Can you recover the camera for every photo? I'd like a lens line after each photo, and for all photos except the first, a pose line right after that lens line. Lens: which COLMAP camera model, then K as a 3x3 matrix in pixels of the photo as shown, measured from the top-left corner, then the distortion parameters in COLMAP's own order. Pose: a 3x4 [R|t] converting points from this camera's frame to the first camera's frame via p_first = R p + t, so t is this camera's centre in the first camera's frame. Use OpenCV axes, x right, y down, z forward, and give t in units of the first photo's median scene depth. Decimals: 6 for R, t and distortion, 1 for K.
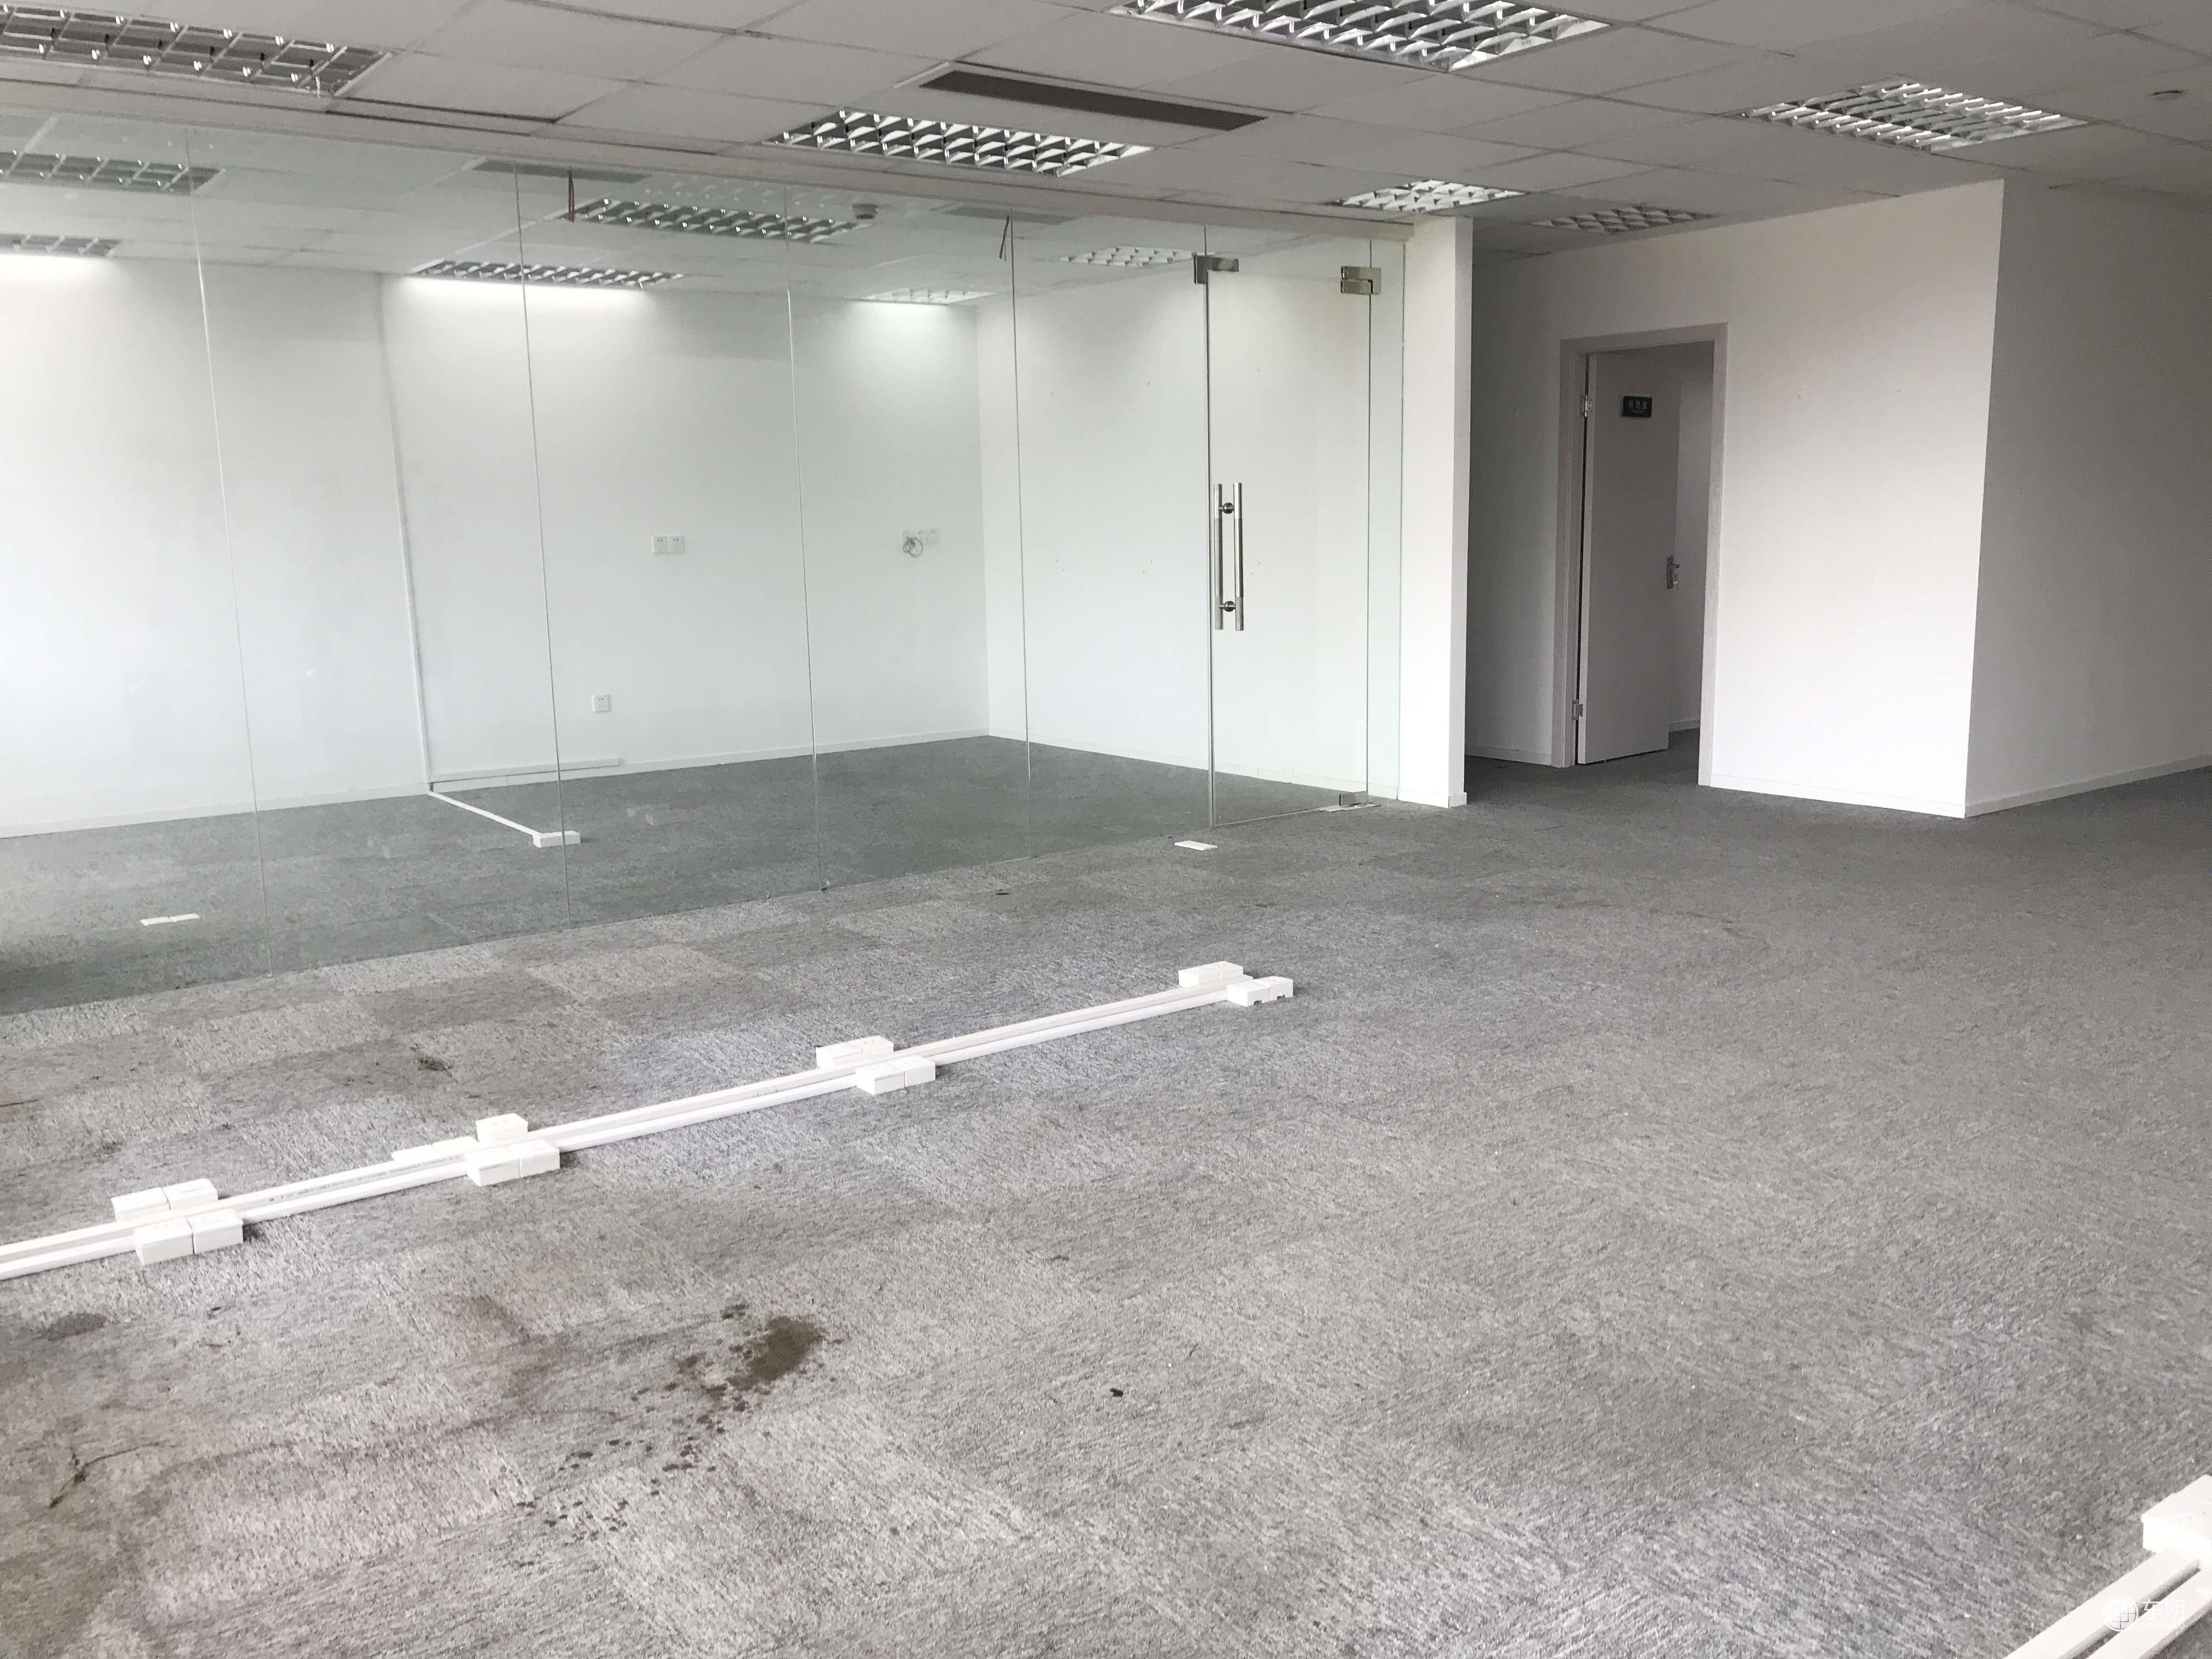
lens RADIAL K [[1825.3, 0, 1106.0], [0, 1825.3, 829.5], [0, 0, 1]] dist [0.000513, 0.043351]
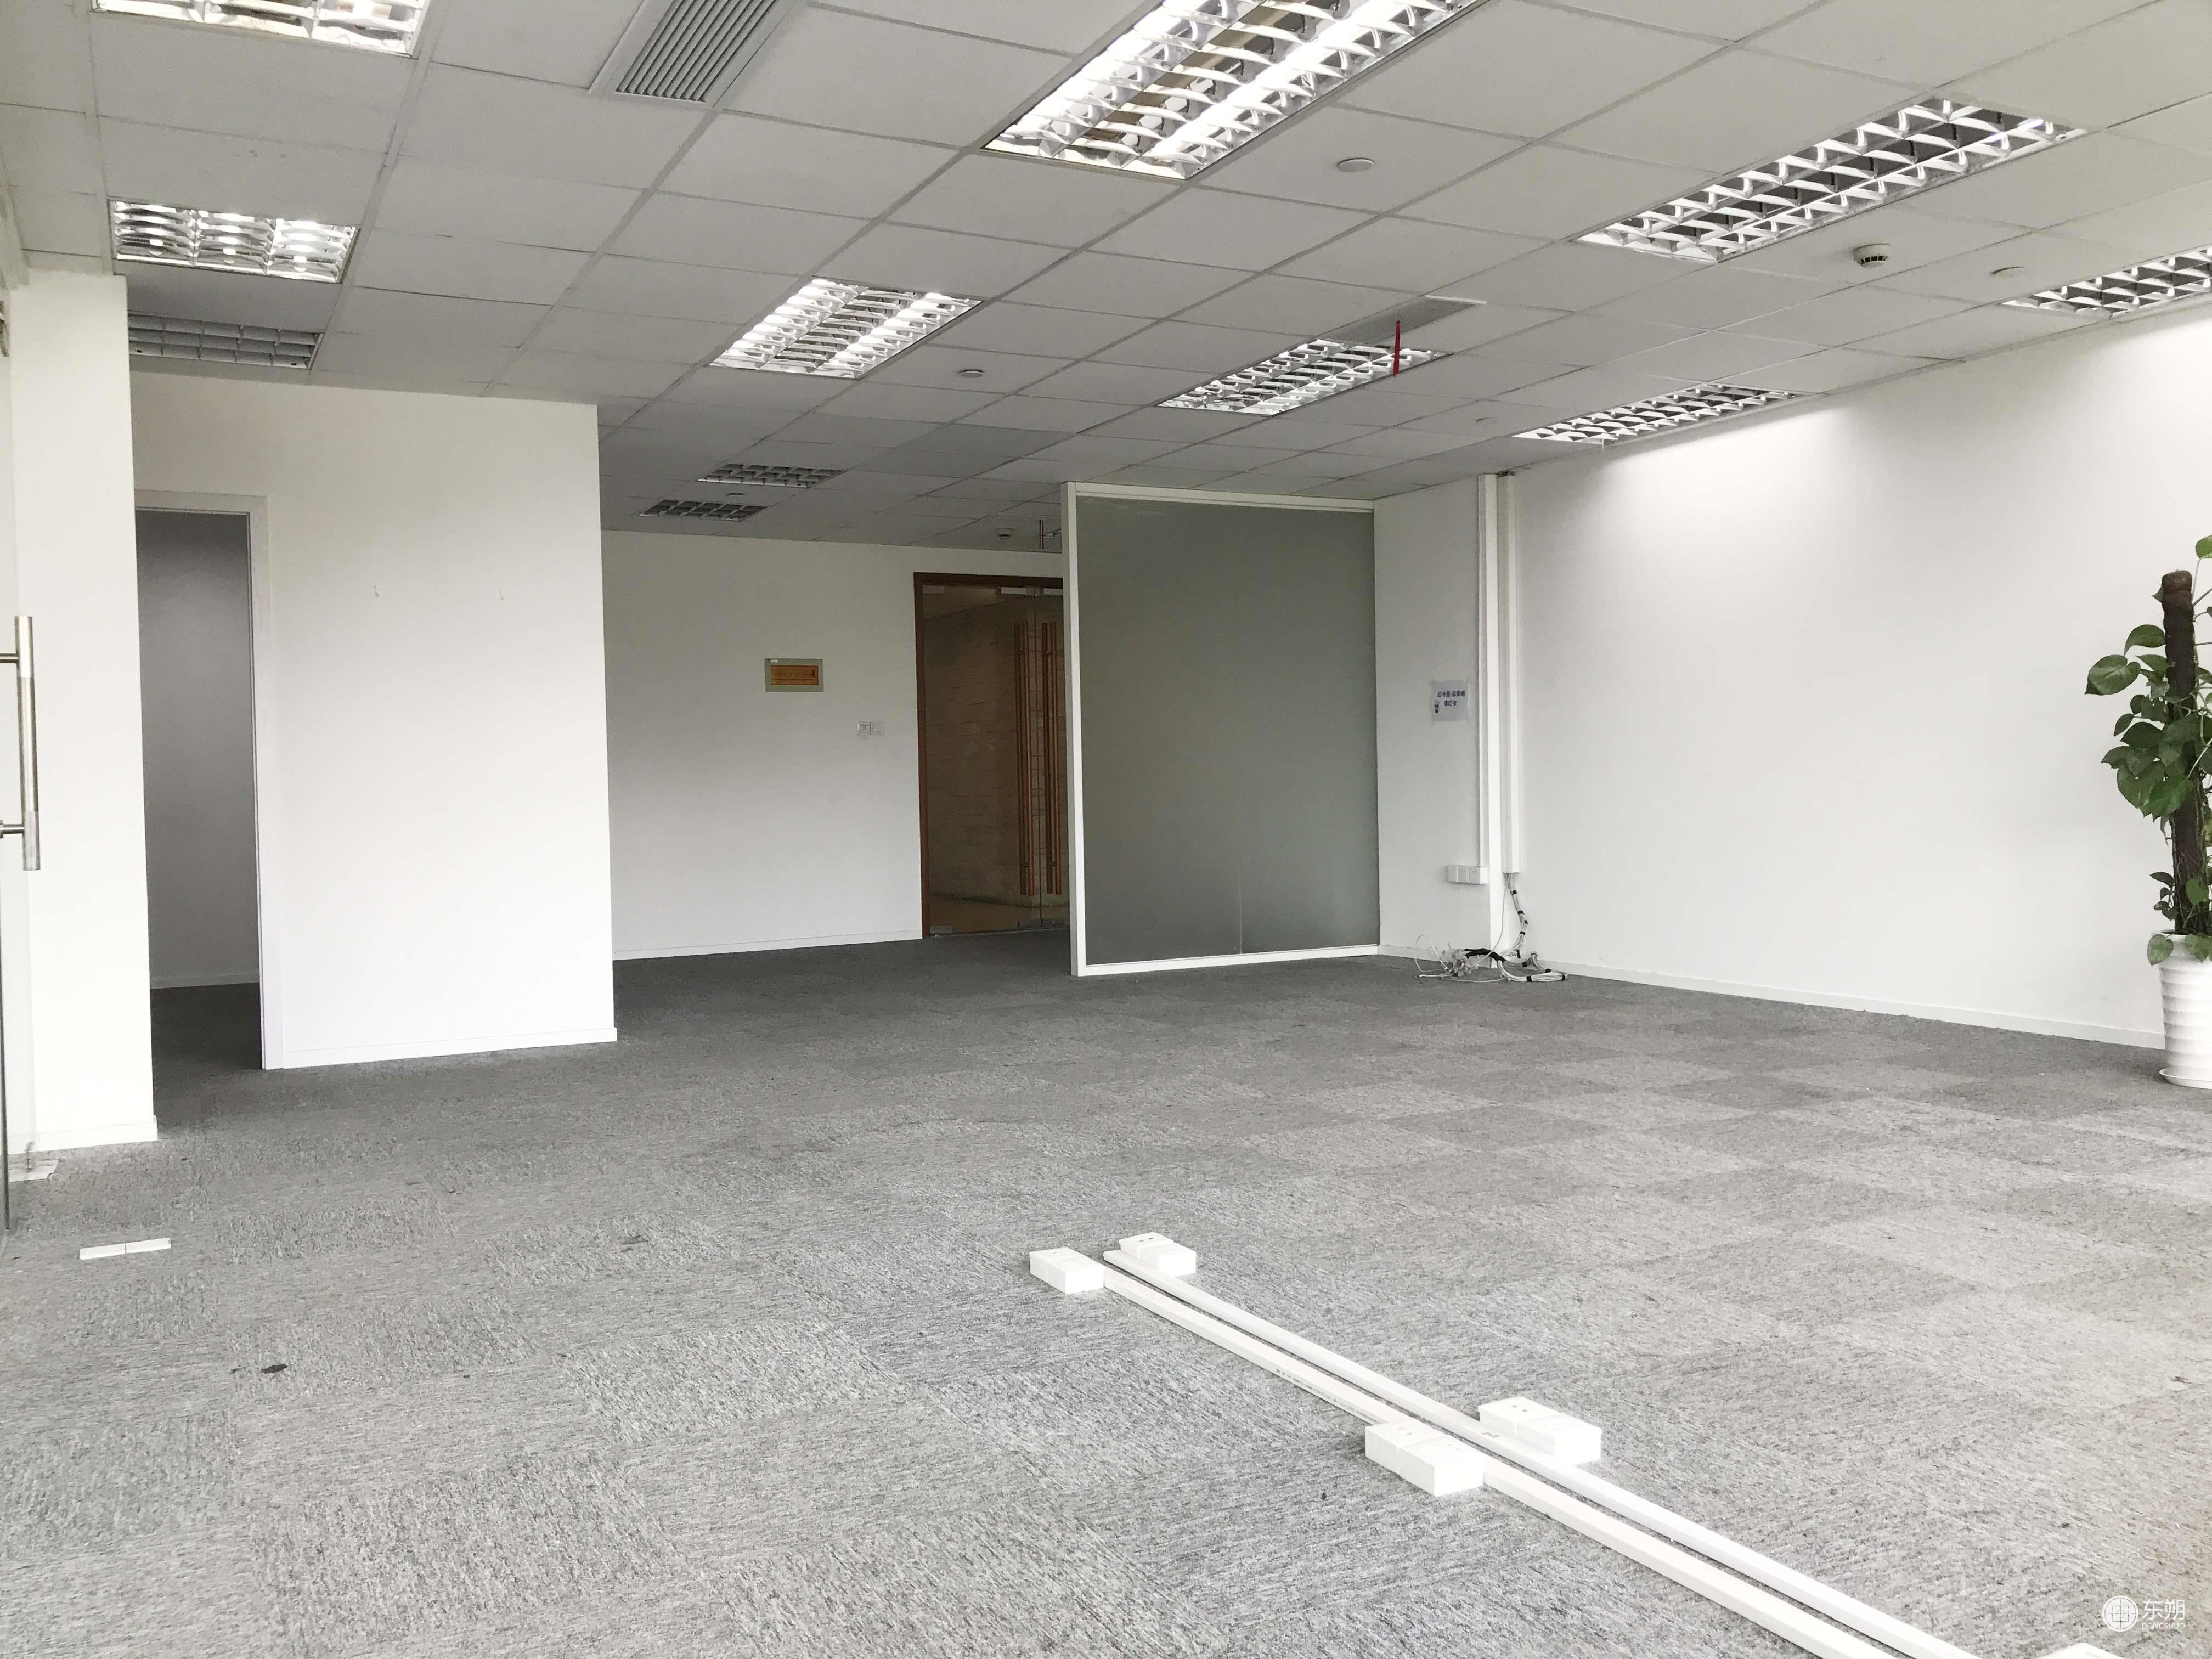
lens RADIAL K [[1825.3, 0, 1106.0], [0, 1825.3, 829.5], [0, 0, 1]] dist [0.000513, 0.043351]
pose [[0.152155, -0.009346, 0.988313, -0.518521], [0.183449, 0.982846, -0.018949, -0.058314], [-0.971182, 0.184189, 0.151259, 0.689785]]
